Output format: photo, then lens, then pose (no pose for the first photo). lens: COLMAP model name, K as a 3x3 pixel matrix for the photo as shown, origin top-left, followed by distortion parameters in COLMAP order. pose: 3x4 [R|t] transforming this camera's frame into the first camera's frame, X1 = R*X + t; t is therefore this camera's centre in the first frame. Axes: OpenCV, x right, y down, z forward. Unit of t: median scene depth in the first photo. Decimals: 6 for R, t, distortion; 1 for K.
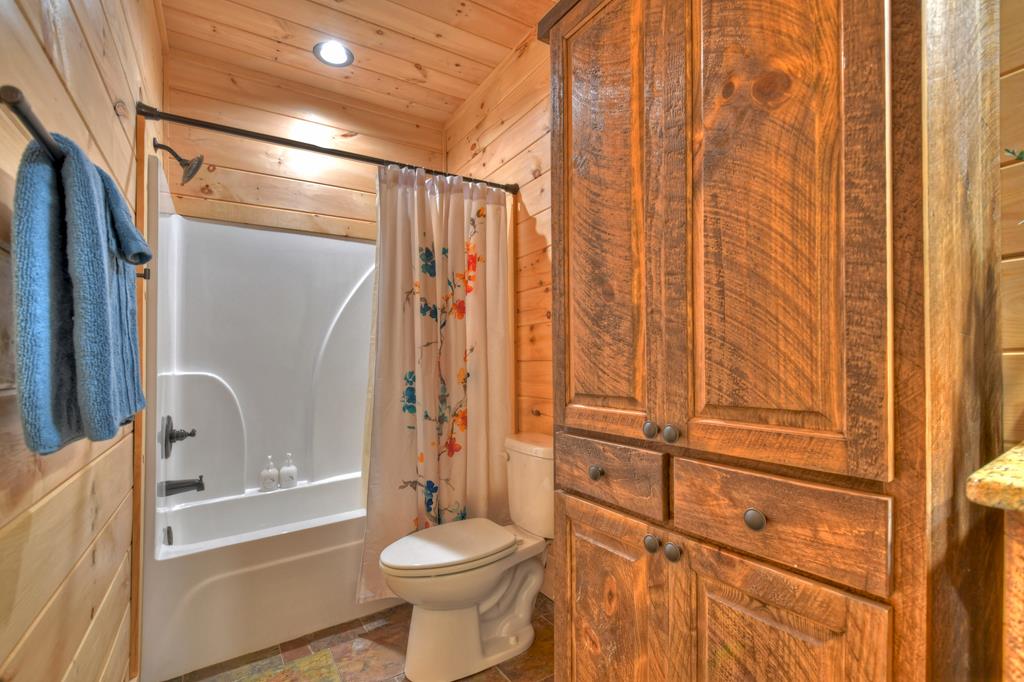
lens RADIAL K [[448.8, 0, 522.6], [0, 448.8, 337.6], [0, 0, 1]] dist [-0.000749, -0.018205]
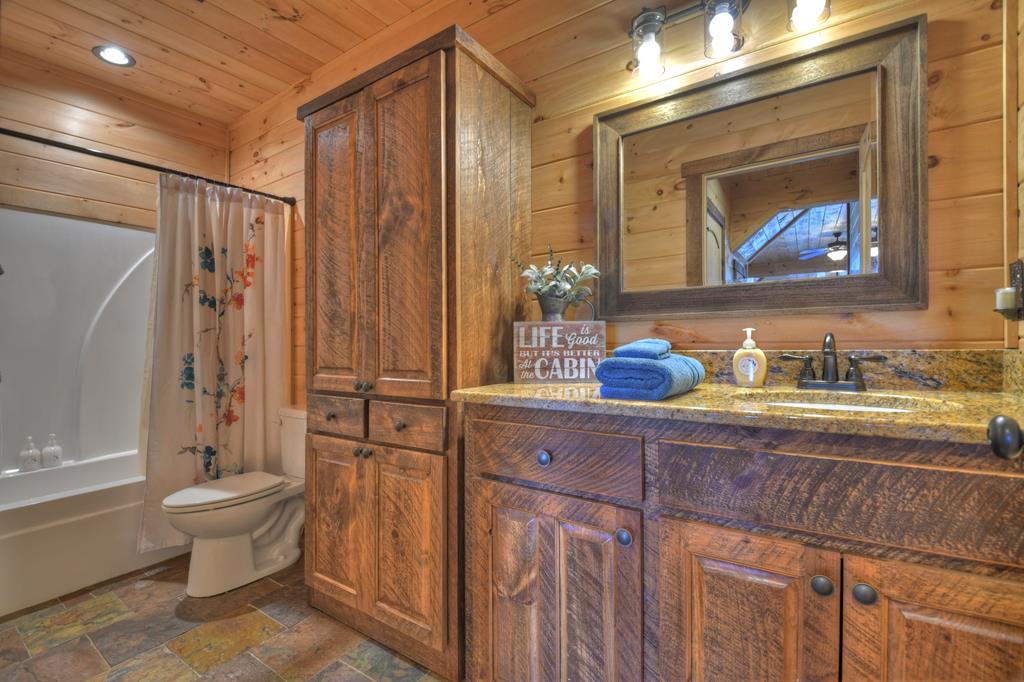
lens RADIAL K [[456.0, 0, 512.0], [0, 456.0, 341.0], [0, 0, 1]] dist [0.010611, -0.042458]
pose [[0.927684, 0.013870, 0.373108, 0.101133], [-0.028246, 0.999053, 0.033092, -0.022432], [-0.372296, -0.041238, 0.927197, -0.464218]]
